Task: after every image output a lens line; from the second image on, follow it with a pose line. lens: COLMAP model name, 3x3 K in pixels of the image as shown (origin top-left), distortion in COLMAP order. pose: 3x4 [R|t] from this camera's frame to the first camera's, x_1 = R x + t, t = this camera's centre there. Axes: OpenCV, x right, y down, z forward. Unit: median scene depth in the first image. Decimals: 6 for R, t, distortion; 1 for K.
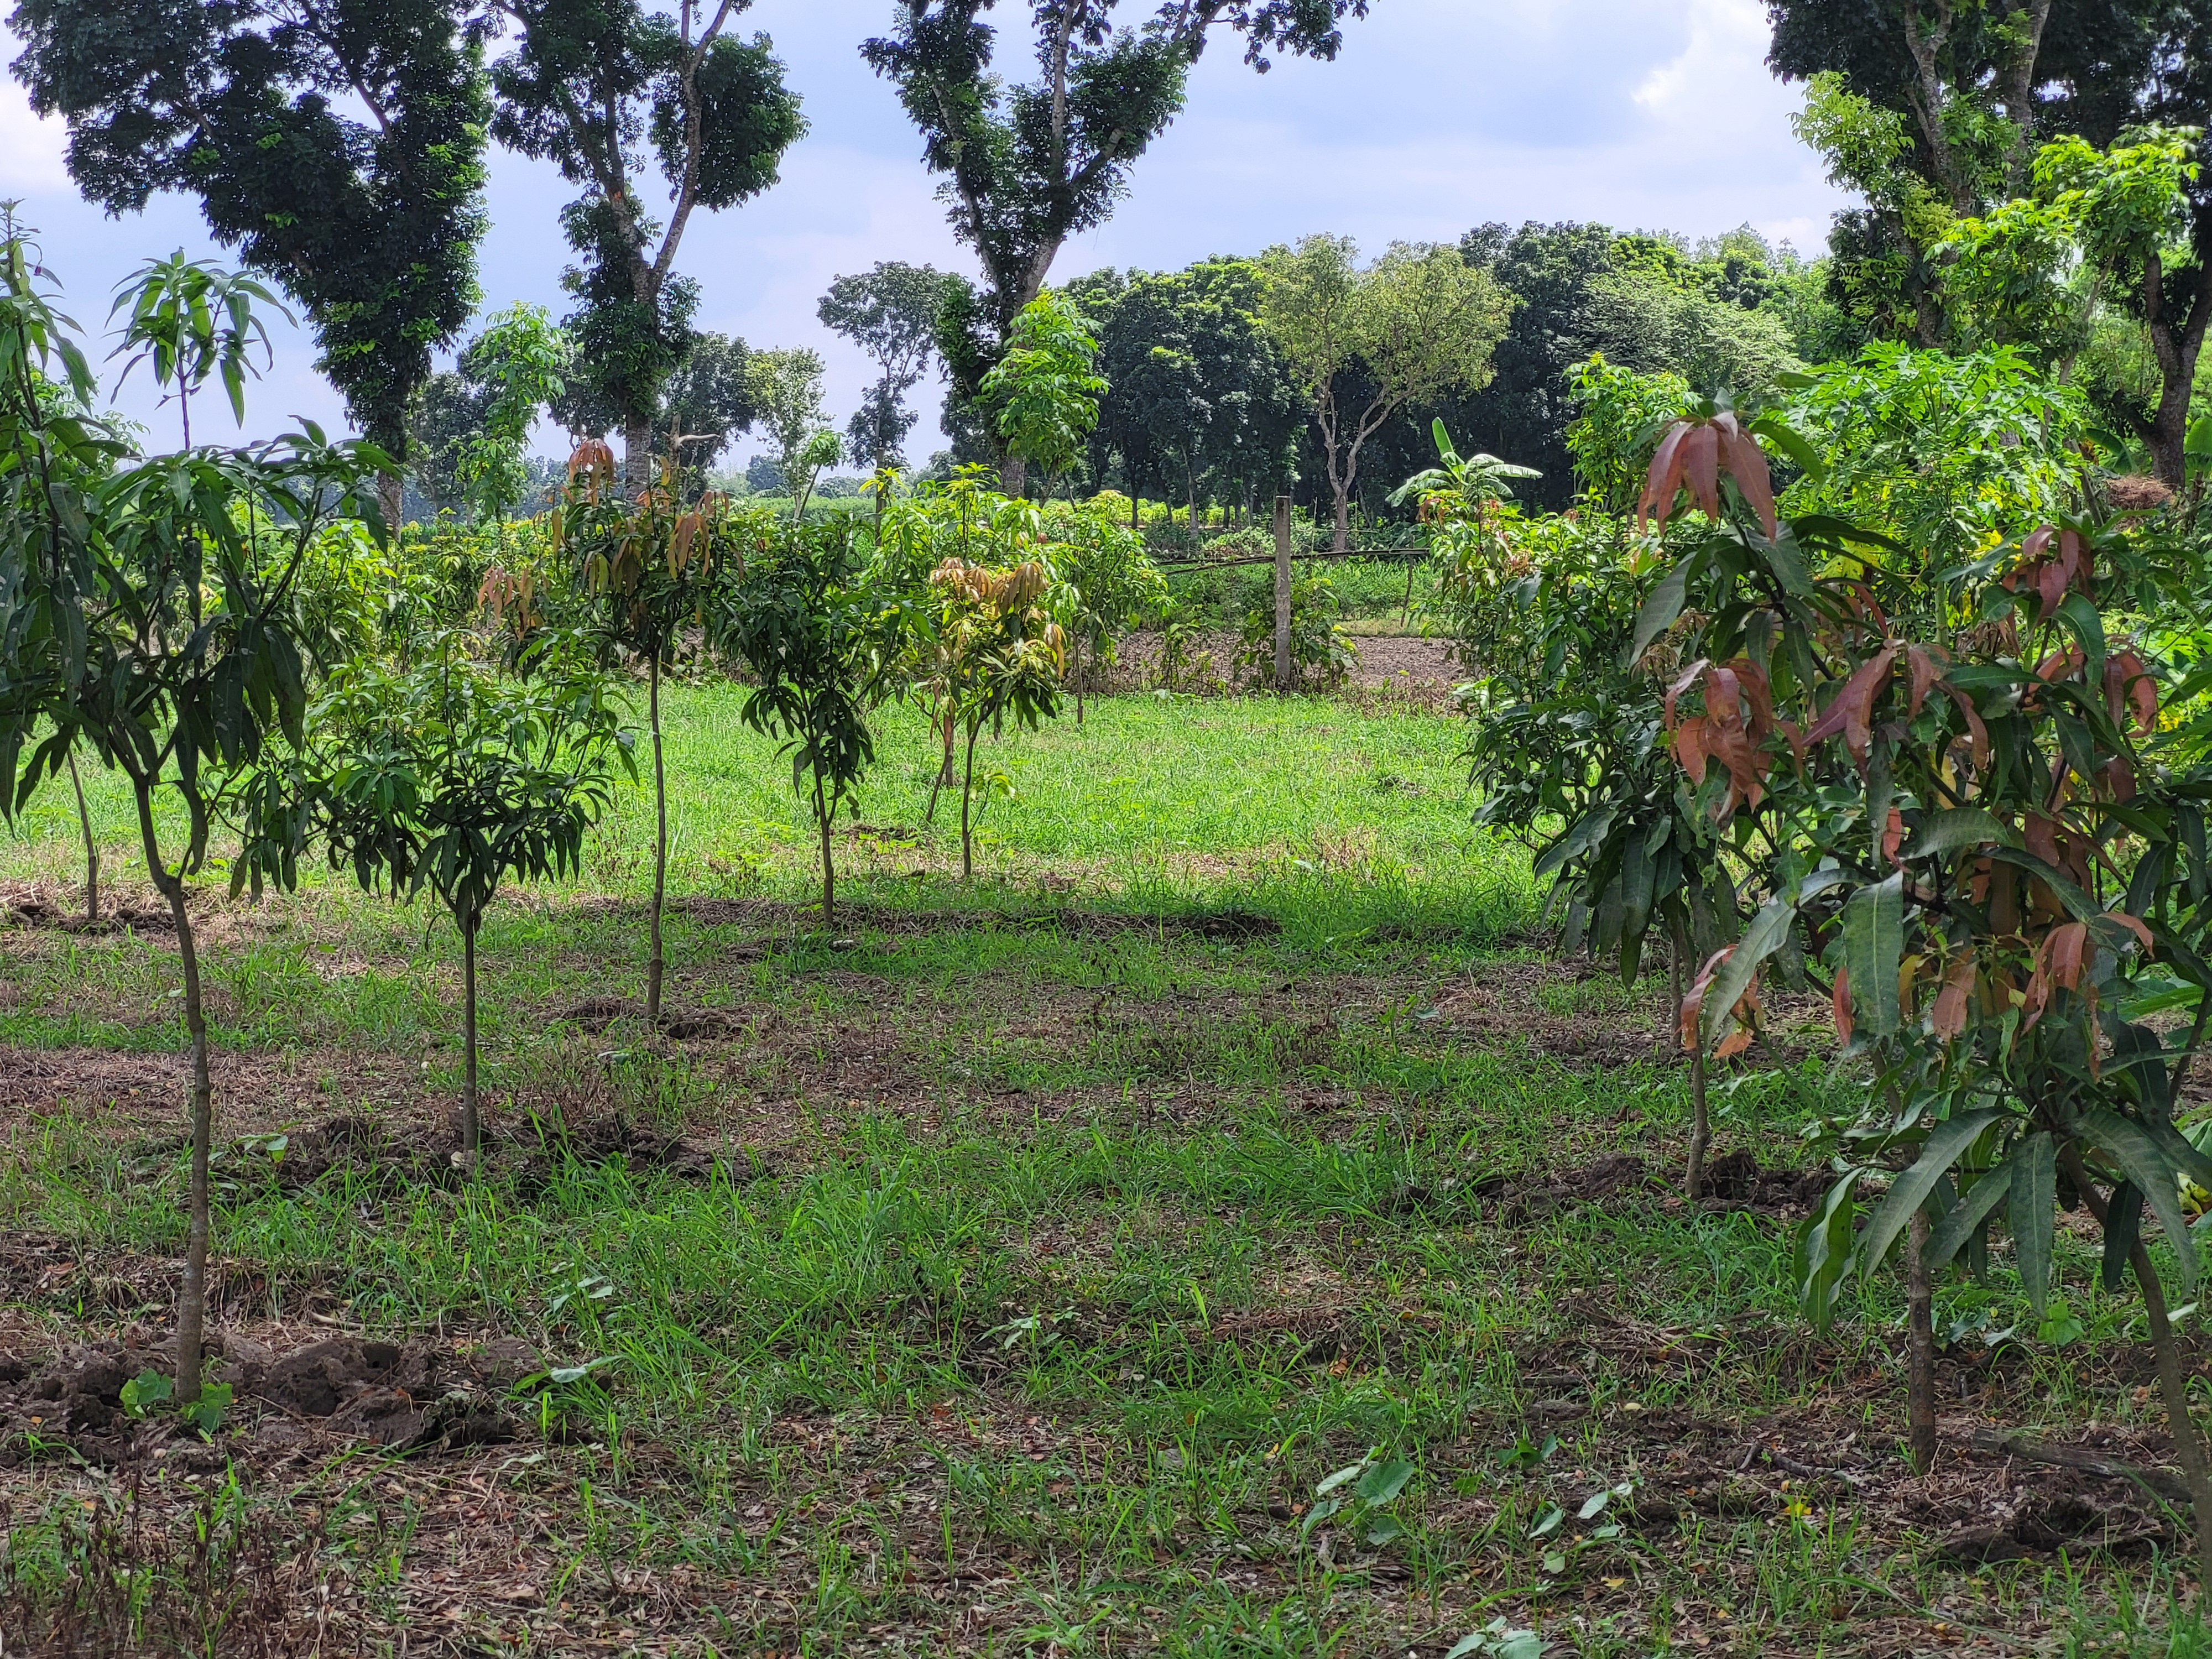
lens RADIAL K [[4833.9, 0, 1041.2], [0, 4833.9, 830.4], [0, 0, 1]] dist [-0.028030, 0.969705]
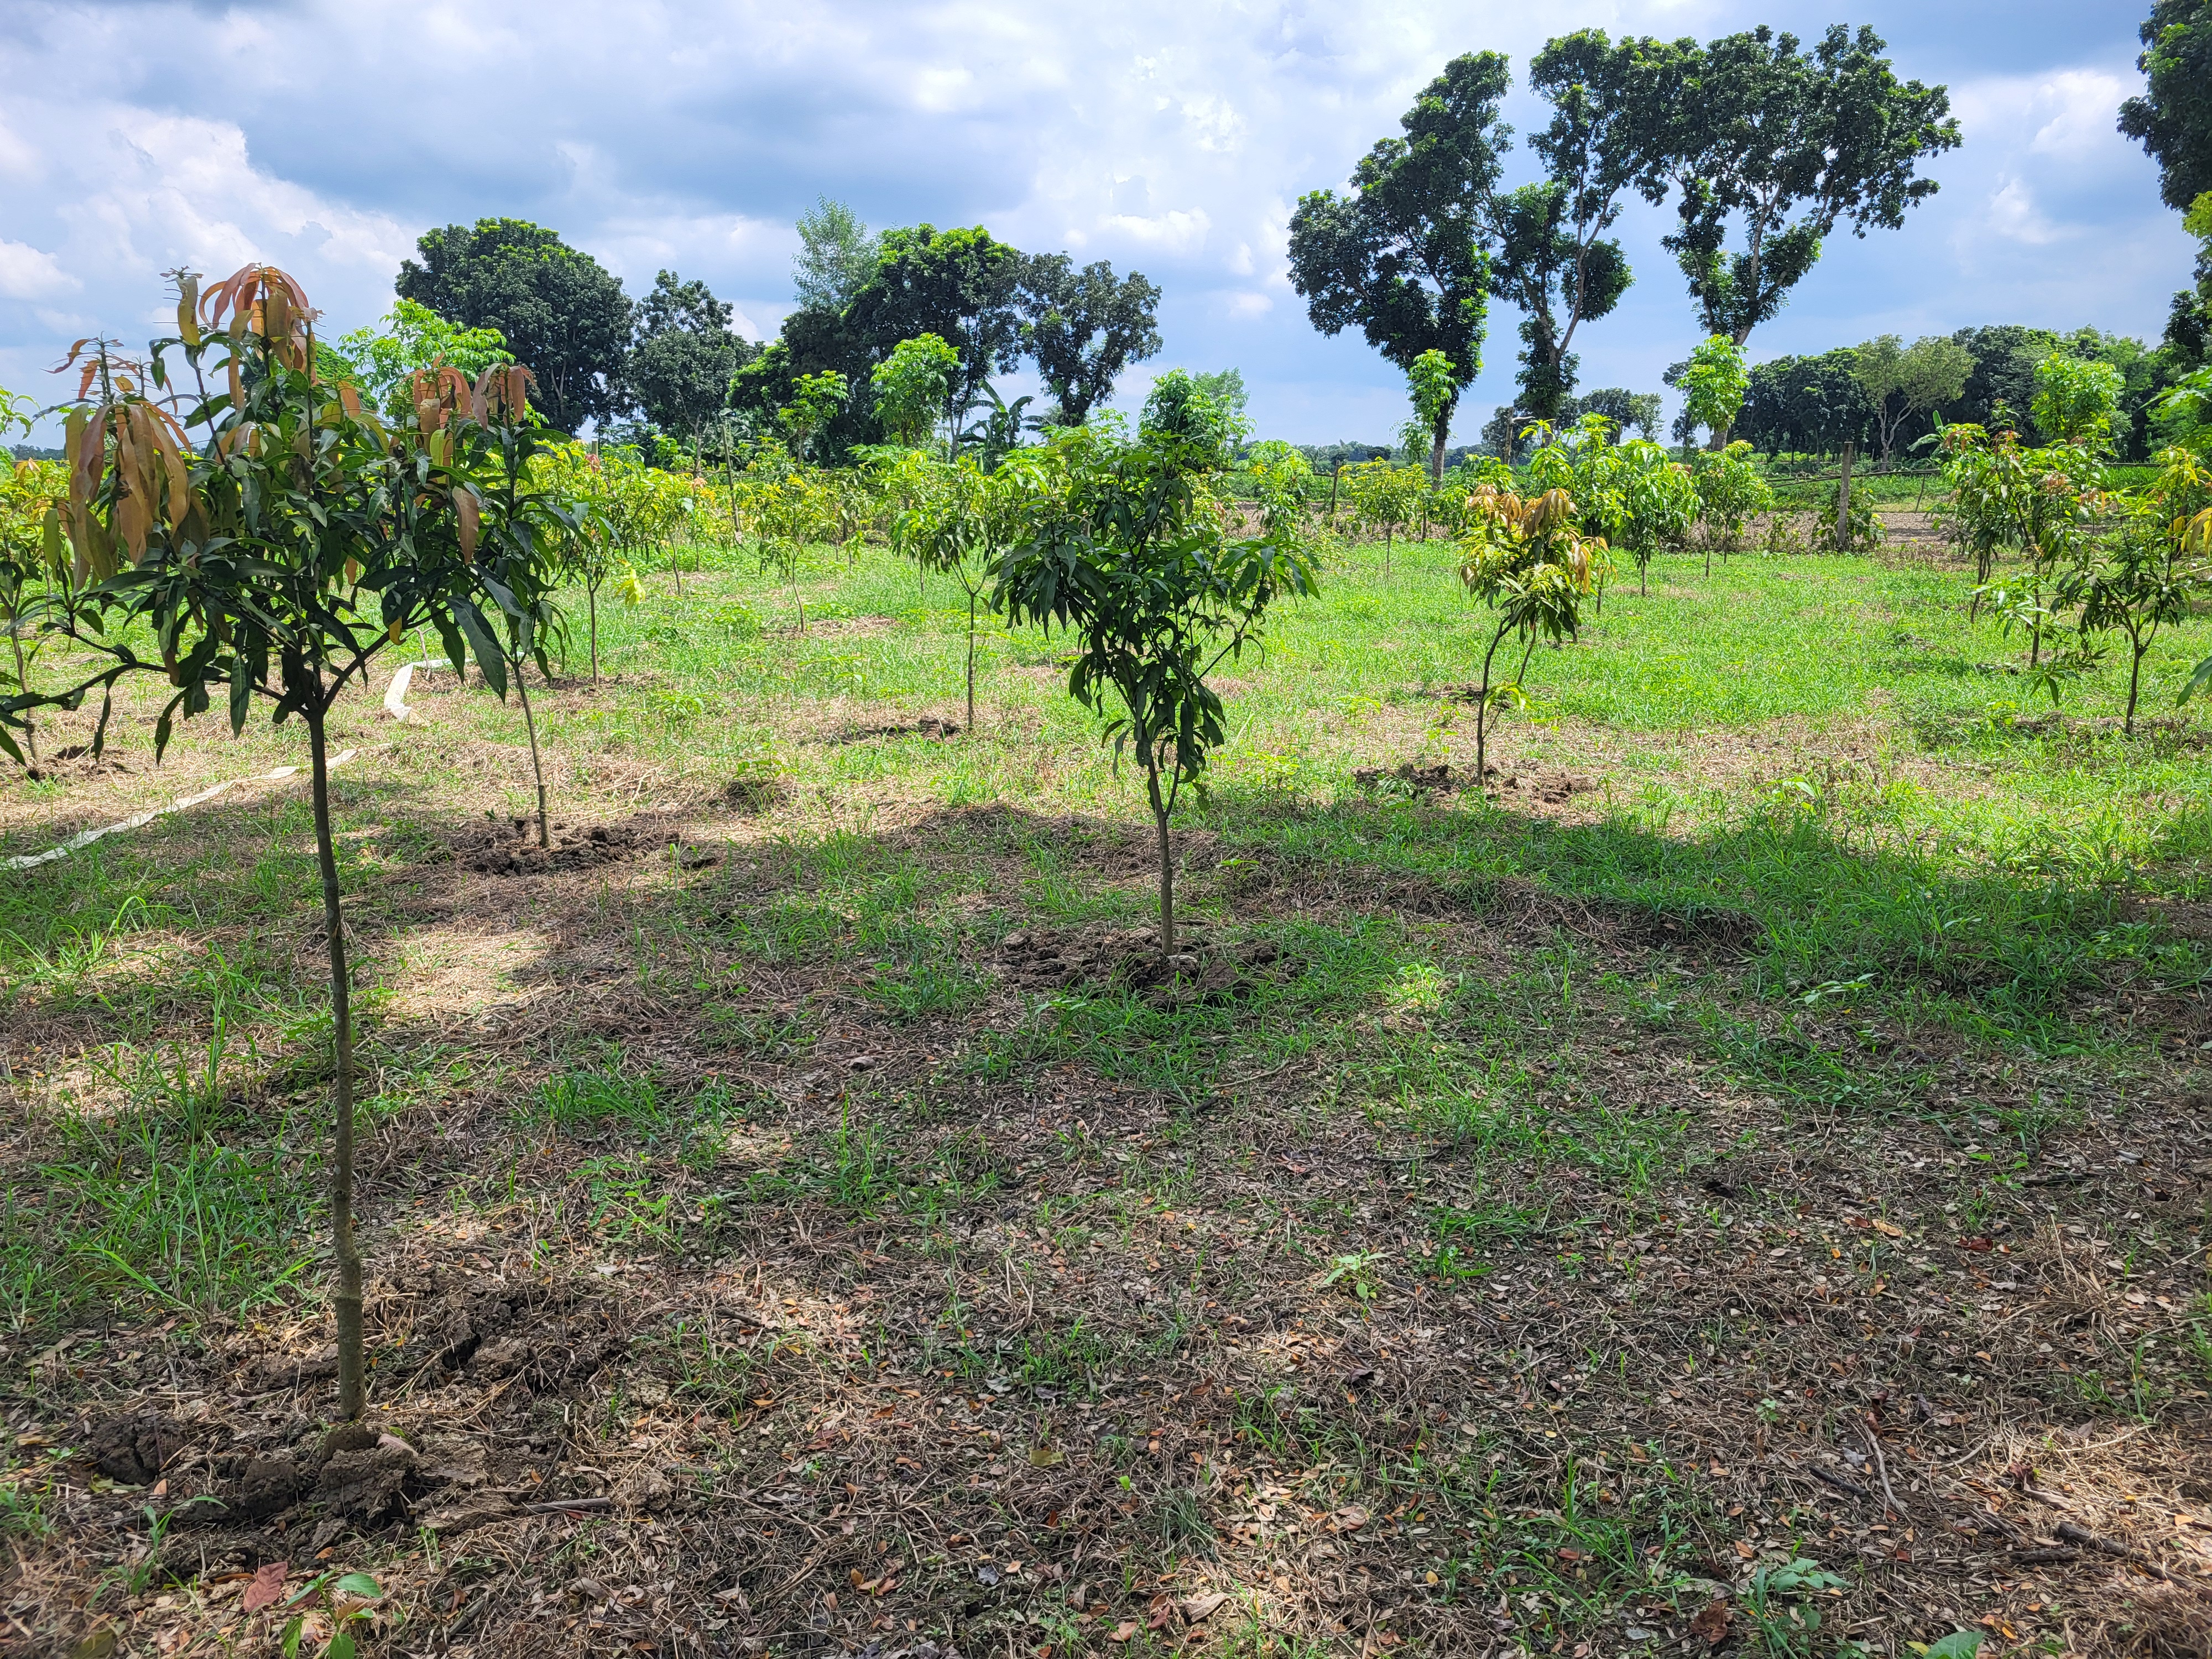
lens RADIAL K [[1685.3, 0, 1071.0], [0, 1685.3, 828.7], [0, 0, 1]] dist [0.058384, -0.063751]
pose [[0.930391, 0.064341, -0.360878, 0.009504], [-0.011035, 0.988945, 0.147868, -0.008560], [0.366402, -0.133593, 0.920816, 0.146064]]
